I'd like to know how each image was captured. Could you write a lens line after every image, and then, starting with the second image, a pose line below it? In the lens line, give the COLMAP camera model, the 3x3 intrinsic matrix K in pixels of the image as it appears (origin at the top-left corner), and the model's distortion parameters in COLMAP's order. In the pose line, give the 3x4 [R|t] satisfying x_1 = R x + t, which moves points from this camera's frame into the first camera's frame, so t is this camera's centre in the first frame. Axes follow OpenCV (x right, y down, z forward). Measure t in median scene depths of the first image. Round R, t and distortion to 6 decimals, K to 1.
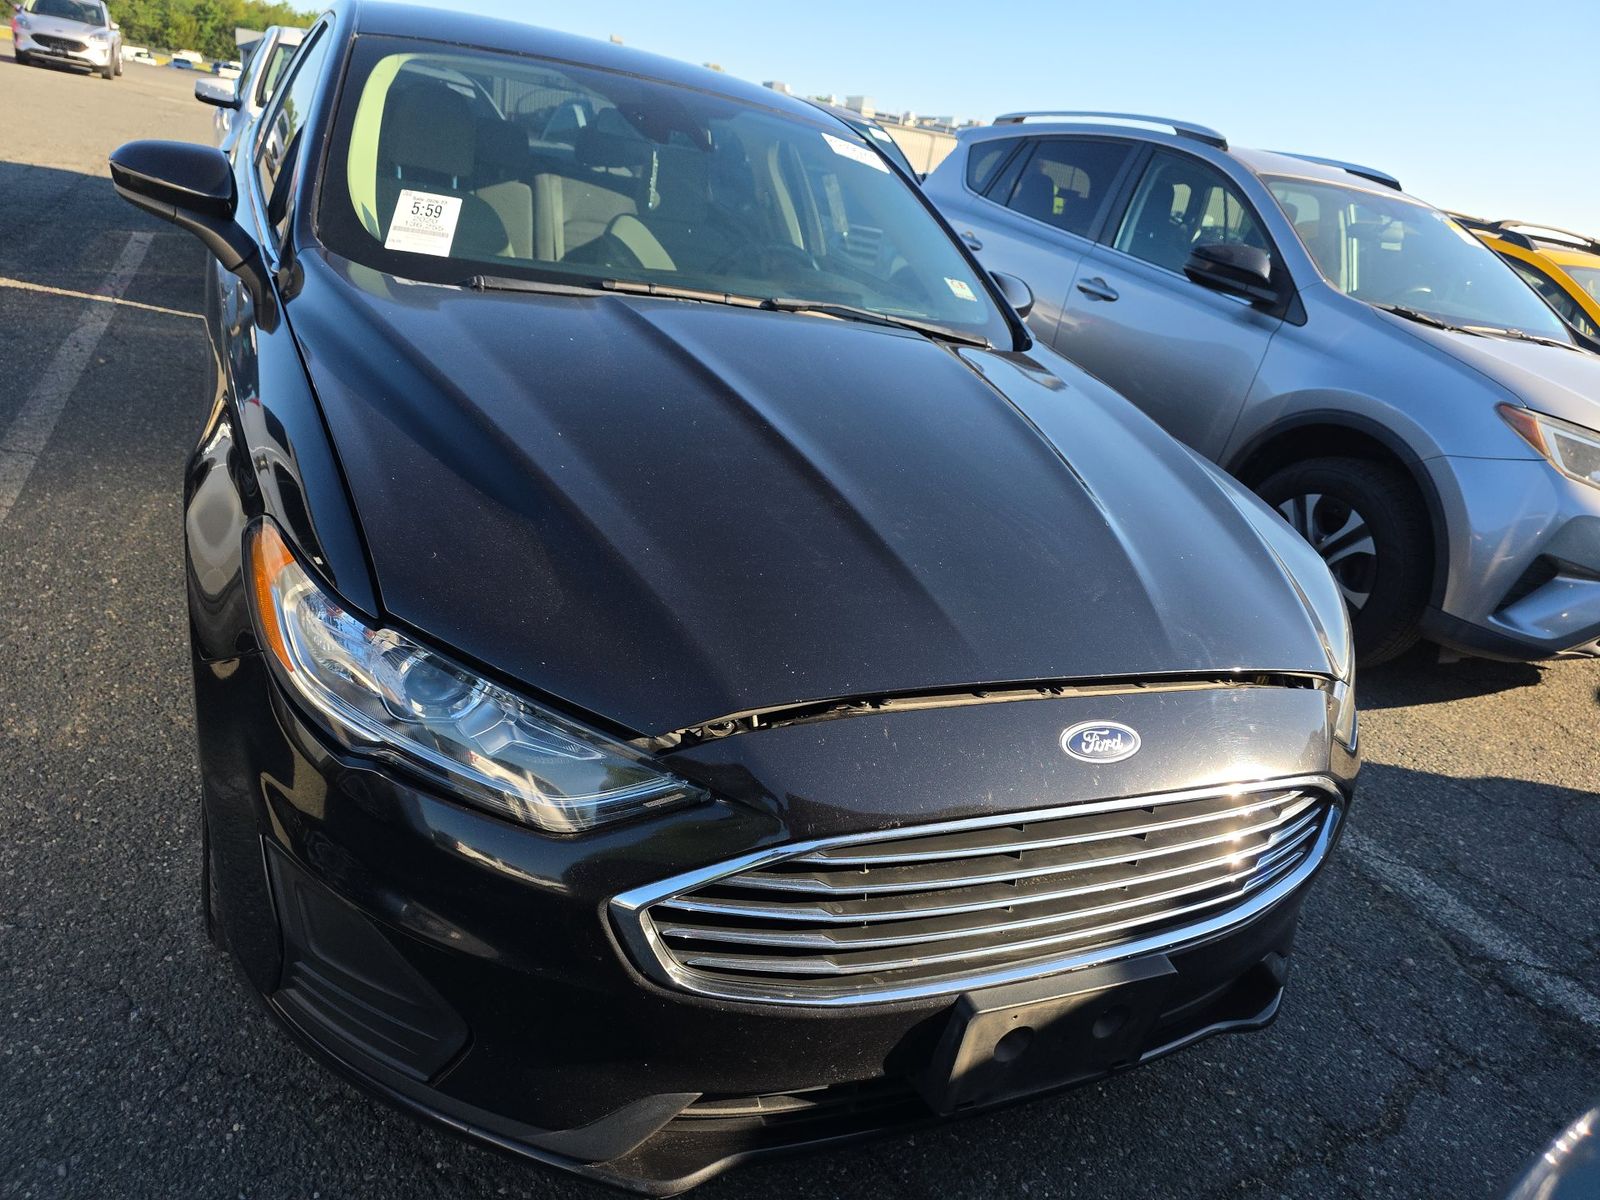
lens RADIAL K [[1267.7, 0, 800.2], [0, 1267.7, 577.7], [0, 0, 1]] dist [0.043668, -0.044899]
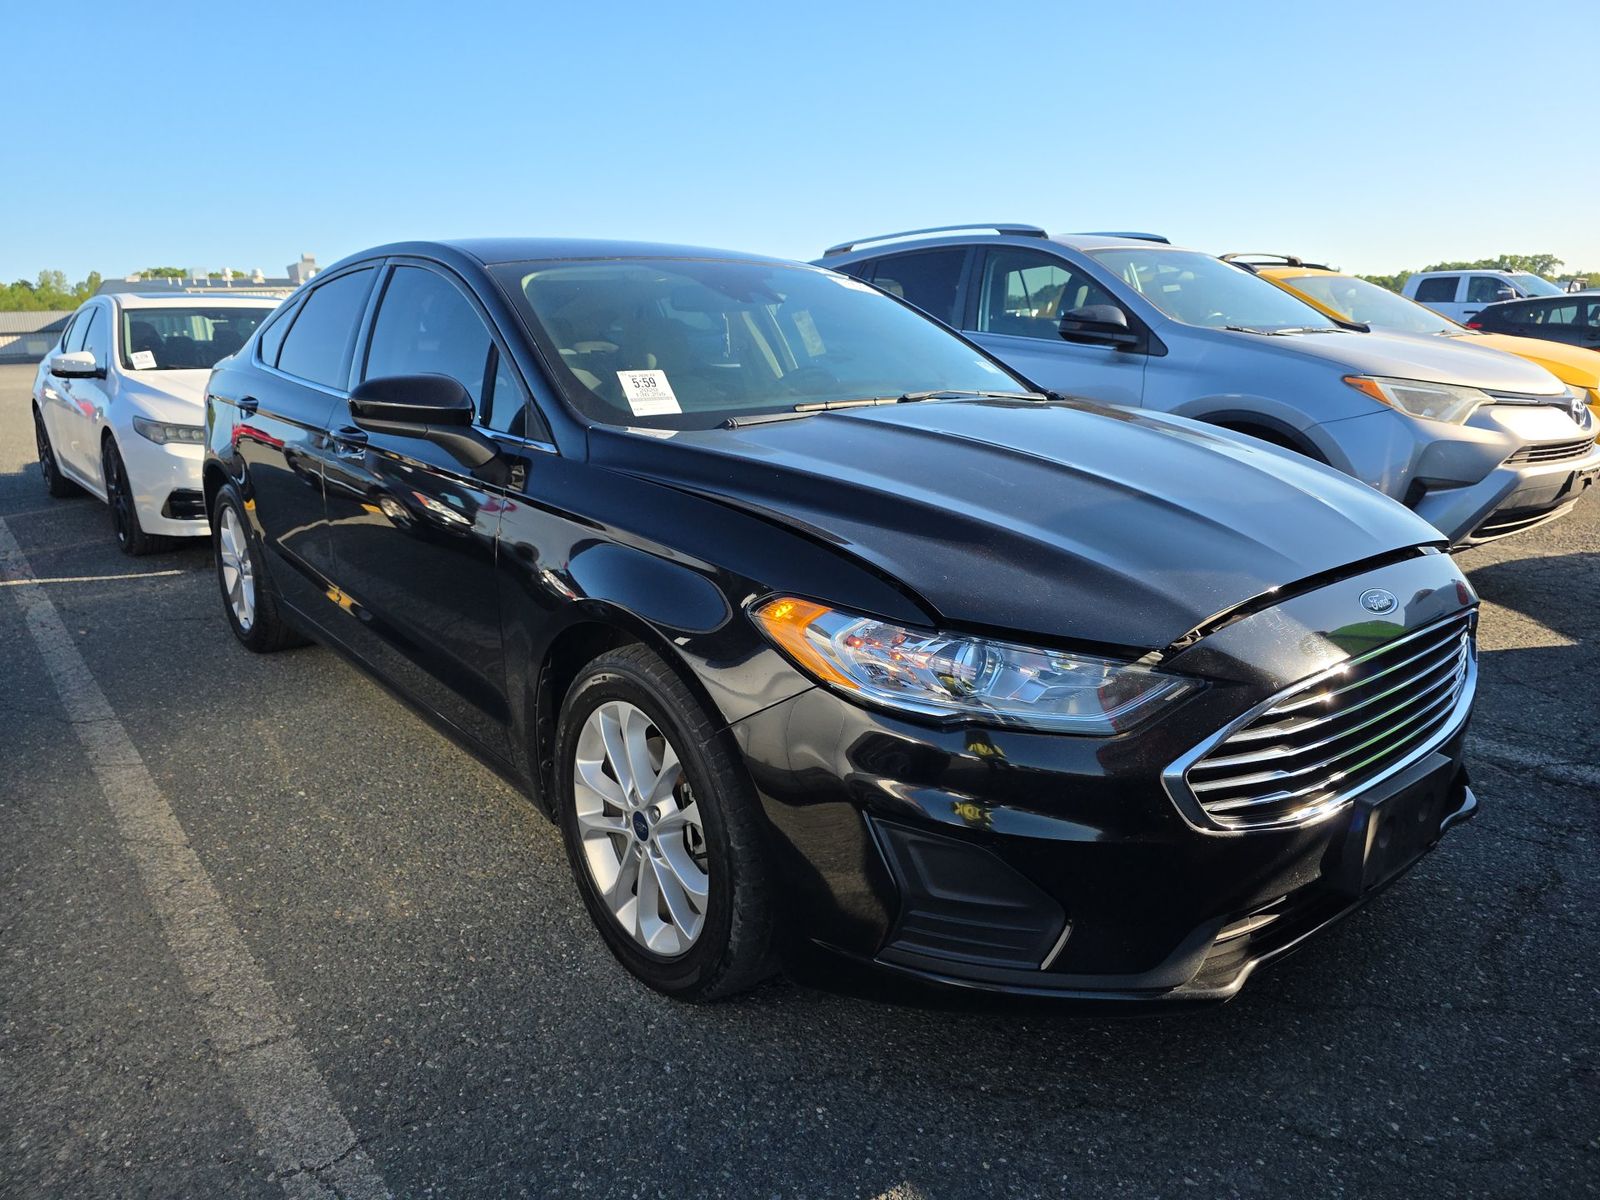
lens RADIAL K [[1272.7, 0, 799.5], [0, 1272.7, 505.5], [0, 0, 1]] dist [0.090141, -0.087623]
pose [[0.947917, -0.224659, 0.225792, -0.262050], [0.258367, 0.956908, -0.132566, 0.017684], [-0.186280, 0.183999, 0.965113, -0.119774]]
